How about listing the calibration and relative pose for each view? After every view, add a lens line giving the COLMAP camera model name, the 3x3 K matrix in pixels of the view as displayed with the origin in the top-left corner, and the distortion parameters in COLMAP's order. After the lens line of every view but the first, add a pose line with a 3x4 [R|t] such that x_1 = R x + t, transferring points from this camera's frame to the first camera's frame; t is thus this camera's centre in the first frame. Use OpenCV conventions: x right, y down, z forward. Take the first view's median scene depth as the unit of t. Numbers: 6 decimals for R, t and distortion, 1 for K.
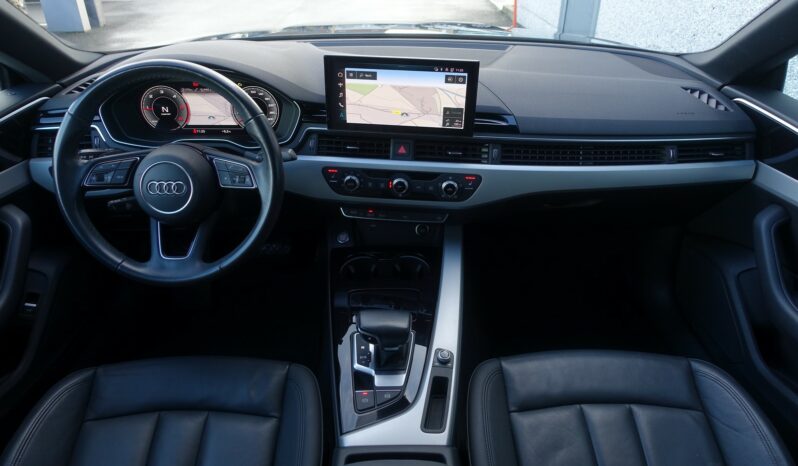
lens RADIAL K [[544.1, 0, 399.0], [0, 544.1, 233.0], [0, 0, 1]] dist [-0.001821, 0.002061]
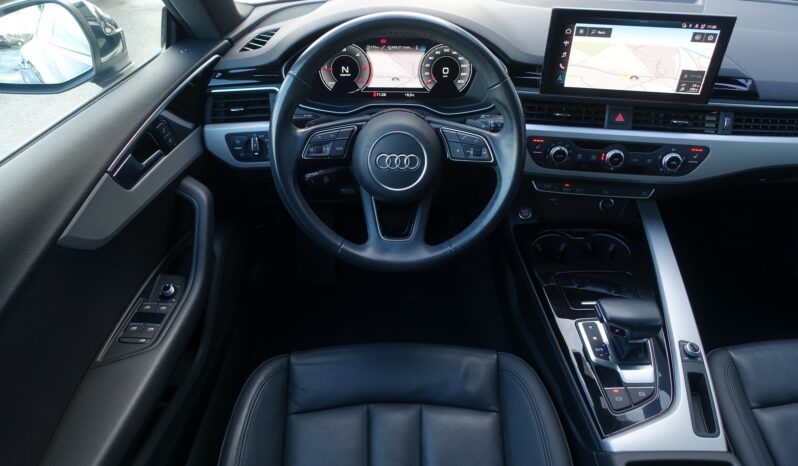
lens RADIAL K [[544.1, 0, 399.0], [0, 544.1, 233.0], [0, 0, 1]] dist [-0.001821, 0.002061]
pose [[0.999975, 0.006844, -0.001913, -0.369251], [-0.006683, 0.997230, 0.074073, -0.028728], [0.002415, -0.074058, 0.997251, 0.097109]]
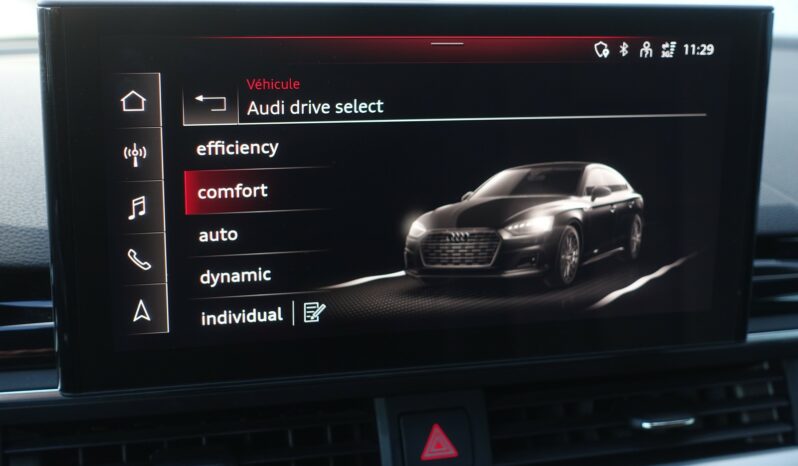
lens RADIAL K [[1162.6, 0, 399.0], [0, 1162.6, 233.0], [0, 0, 1]] dist [-0.096805, -0.079876]
pose [[0.931493, -0.088683, 0.352784, -0.163674], [0.176868, 0.957887, -0.226207, -0.138122], [-0.317866, 0.273106, 0.907950, 0.606237]]
